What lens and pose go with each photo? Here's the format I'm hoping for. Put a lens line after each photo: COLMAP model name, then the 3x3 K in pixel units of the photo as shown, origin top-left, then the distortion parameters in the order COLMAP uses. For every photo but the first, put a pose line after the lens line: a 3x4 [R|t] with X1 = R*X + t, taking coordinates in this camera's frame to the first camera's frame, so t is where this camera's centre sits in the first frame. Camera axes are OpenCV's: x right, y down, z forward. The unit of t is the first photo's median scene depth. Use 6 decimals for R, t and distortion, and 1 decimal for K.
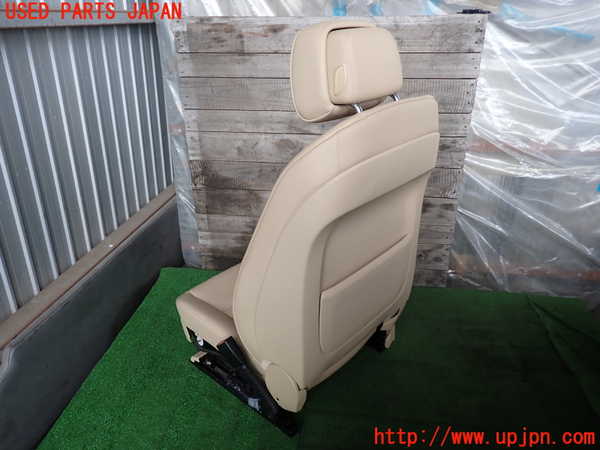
lens RADIAL K [[440.6, 0, 300.0], [0, 440.6, 225.0], [0, 0, 1]] dist [-0.000627, -0.005741]
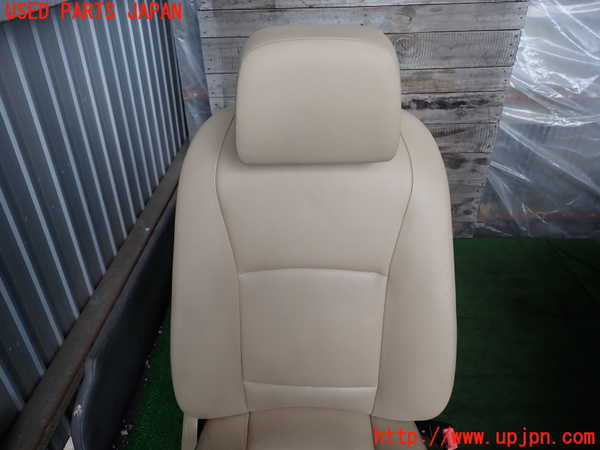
lens RADIAL K [[440.6, 0, 300.0], [0, 440.6, 225.0], [0, 0, 1]] dist [-0.000627, -0.005741]
pose [[0.992468, -0.081115, 0.091802, -0.179564], [0.066242, 0.985718, 0.154829, -0.081794], [-0.103050, -0.147582, 0.983667, 0.036533]]
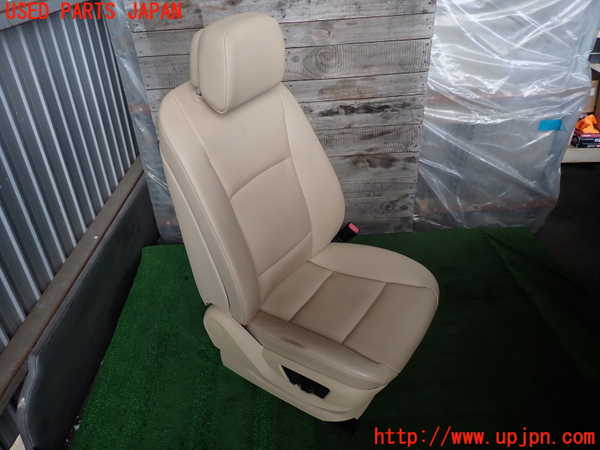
lens RADIAL K [[440.6, 0, 300.0], [0, 440.6, 225.0], [0, 0, 1]] dist [-0.000627, -0.005741]
pose [[0.984953, -0.127602, 0.116555, -0.078803], [0.110631, 0.983665, 0.142000, -0.068020], [-0.132771, -0.126968, 0.982981, -0.045821]]
